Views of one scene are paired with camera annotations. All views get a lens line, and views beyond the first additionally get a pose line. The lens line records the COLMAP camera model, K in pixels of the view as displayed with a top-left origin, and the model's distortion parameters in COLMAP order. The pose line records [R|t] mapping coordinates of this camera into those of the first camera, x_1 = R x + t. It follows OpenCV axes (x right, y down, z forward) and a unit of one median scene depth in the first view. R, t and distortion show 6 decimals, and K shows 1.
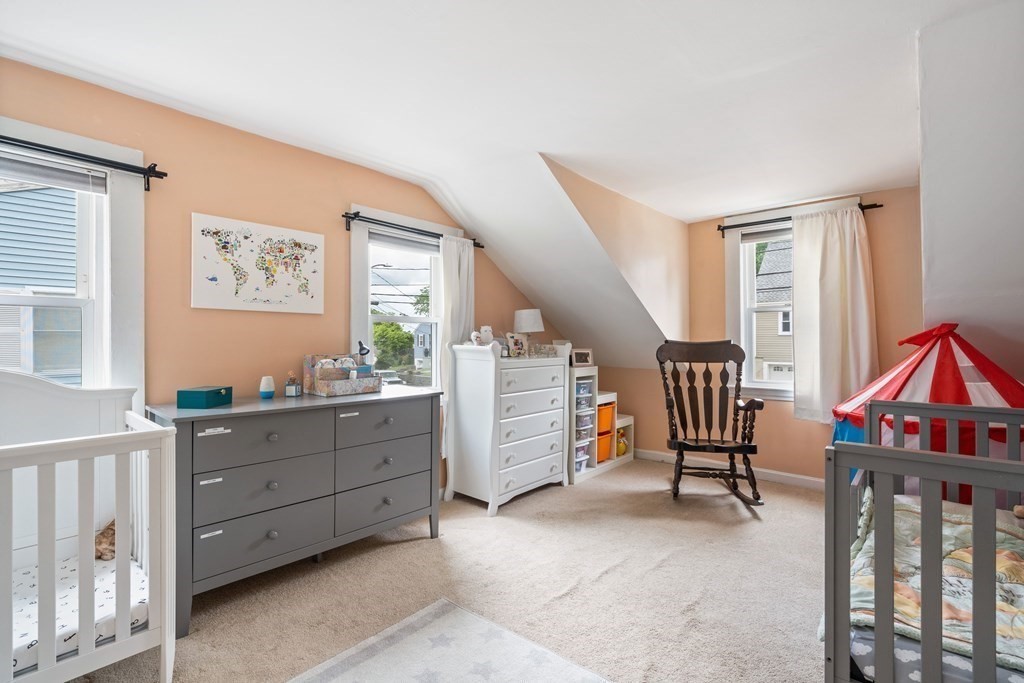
lens RADIAL K [[468.5, 0, 509.2], [0, 468.5, 339.2], [0, 0, 1]] dist [-0.003416, 0.001824]
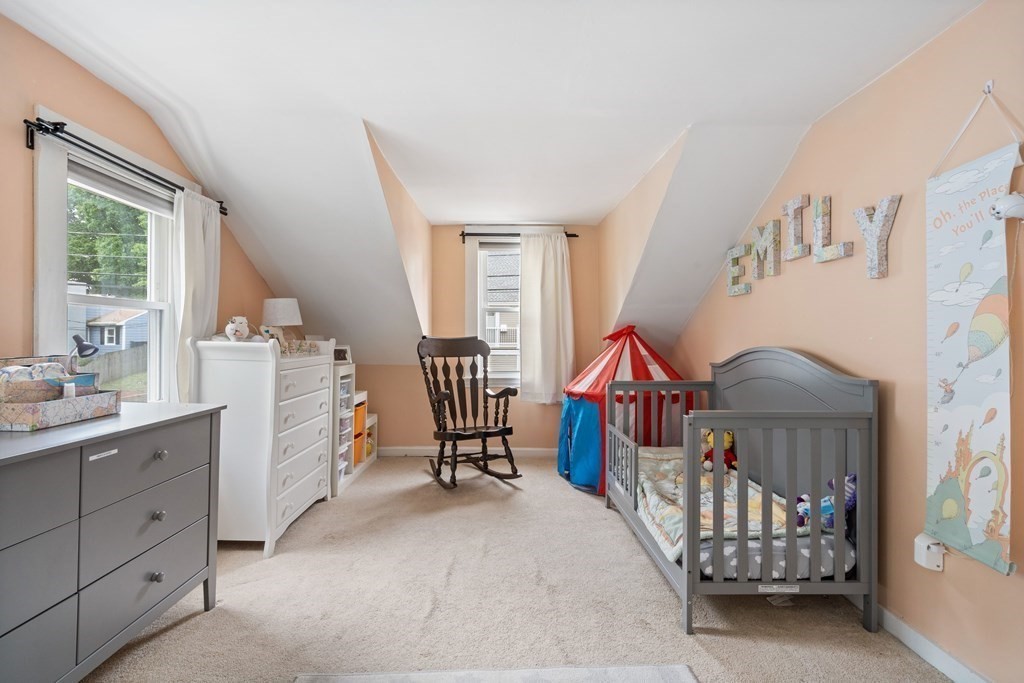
lens RADIAL K [[468.5, 0, 506.6], [0, 468.5, 336.1], [0, 0, 1]] dist [-0.003416, 0.001824]
pose [[0.751169, 0.004759, 0.660093, -0.295973], [-0.006278, 0.999980, -0.000066, 0.002114], [-0.660081, -0.004095, 0.751184, 0.161638]]
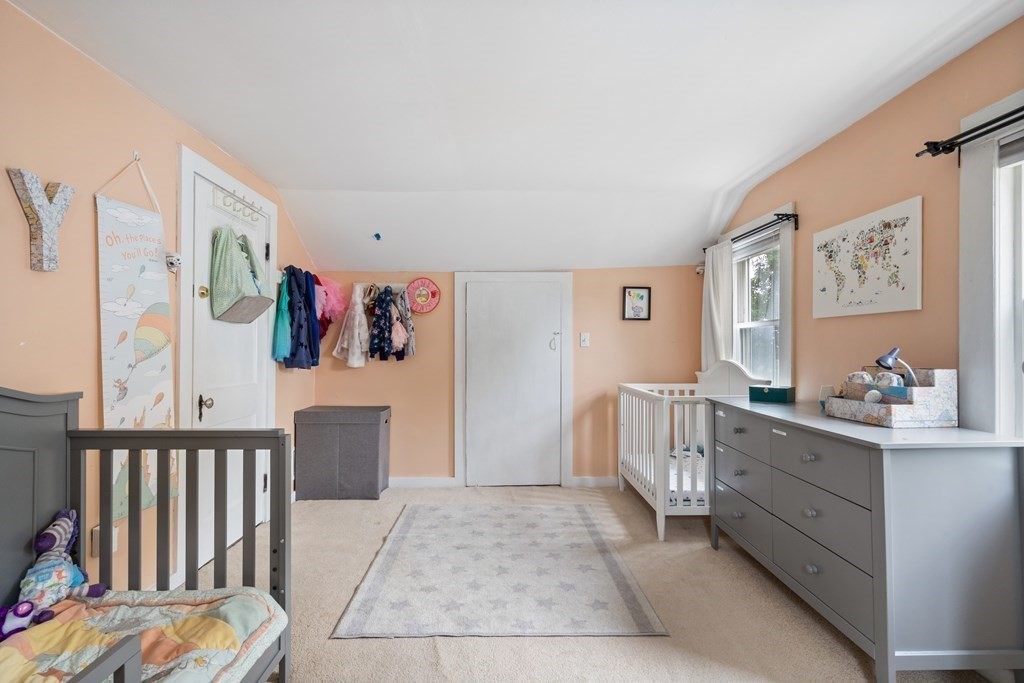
lens RADIAL K [[502.6, 0, 509.0], [0, 502.6, 344.4], [0, 0, 1]] dist [0.002896, 0.000518]
pose [[-0.742818, -0.006816, -0.669458, 0.556377], [-0.002512, 0.999970, -0.007394, 0.005208], [0.669488, -0.003811, -0.742813, 1.148192]]
